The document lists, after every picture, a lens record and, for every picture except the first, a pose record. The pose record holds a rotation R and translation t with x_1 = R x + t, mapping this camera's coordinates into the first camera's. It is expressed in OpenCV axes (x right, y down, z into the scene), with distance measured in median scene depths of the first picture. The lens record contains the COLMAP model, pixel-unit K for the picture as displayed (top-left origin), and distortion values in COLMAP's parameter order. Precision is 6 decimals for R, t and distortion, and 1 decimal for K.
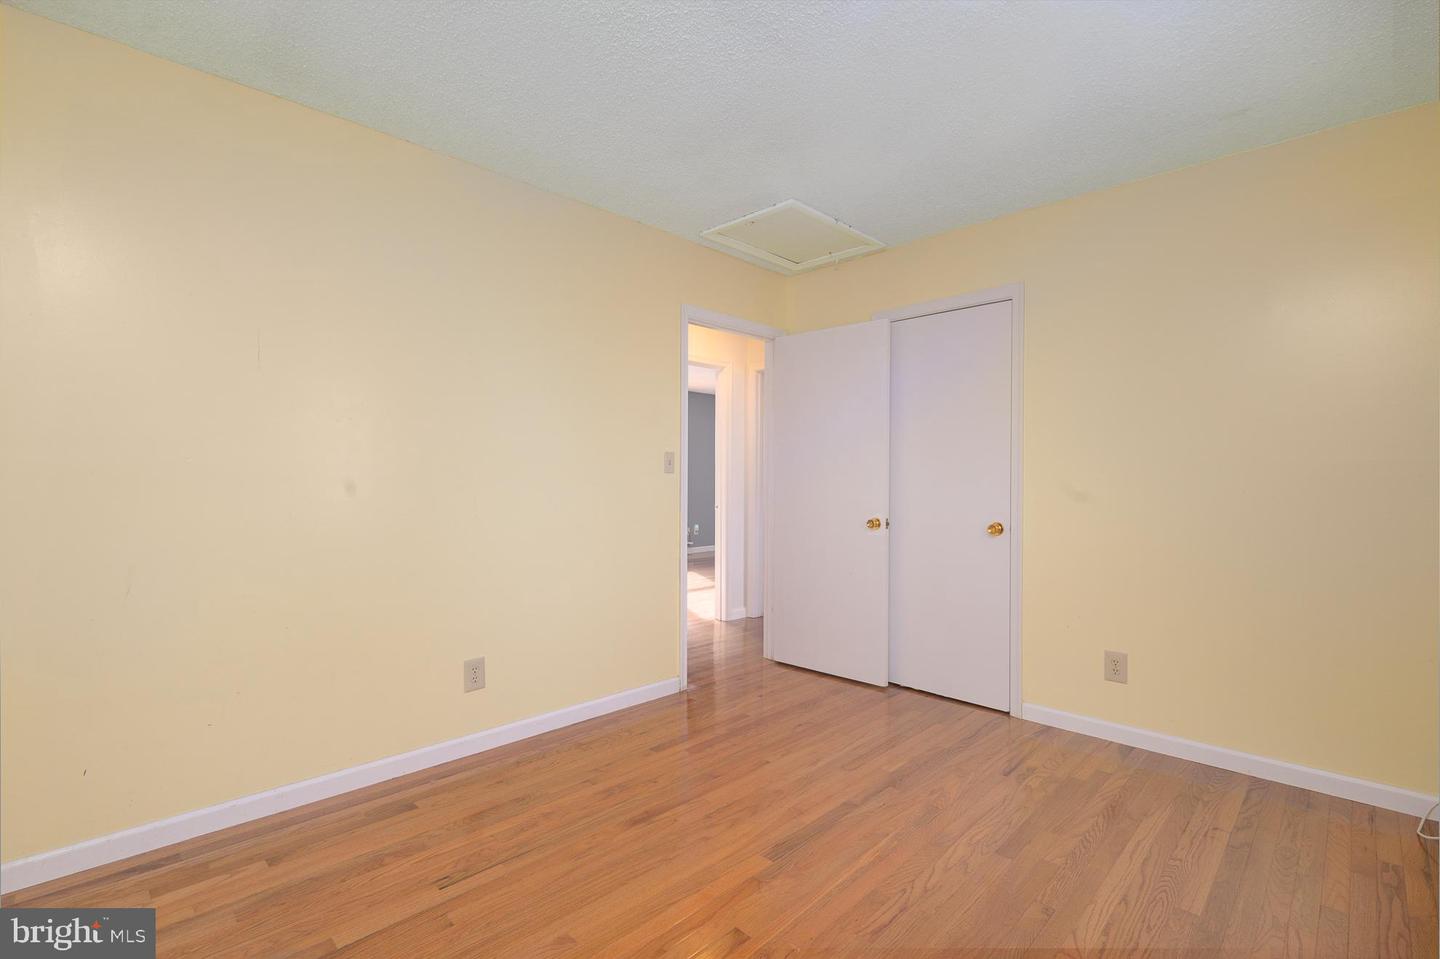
lens RADIAL K [[666.2, 0, 720.0], [0, 666.2, 479.5], [0, 0, 1]] dist [-0.000092, -0.000461]
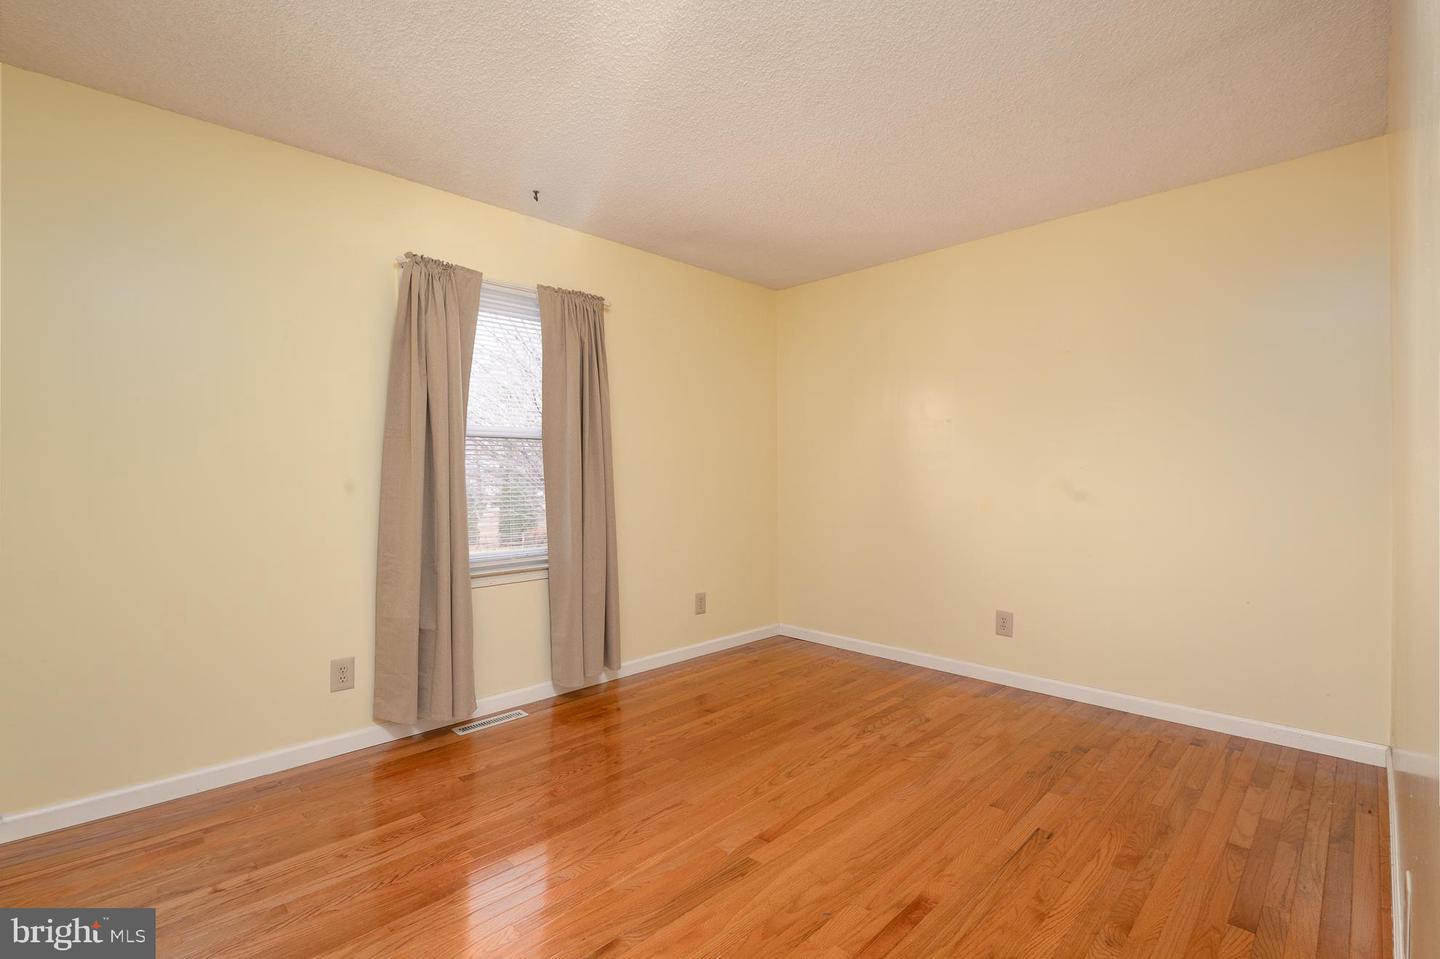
lens RADIAL K [[666.2, 0, 720.0], [0, 666.2, 479.5], [0, 0, 1]] dist [-0.000092, -0.000461]
pose [[-0.999997, -0.000588, 0.002162, 0.116442], [-0.000561, 0.999922, 0.012441, -0.003479], [-0.002169, 0.012440, -0.999920, 1.934134]]
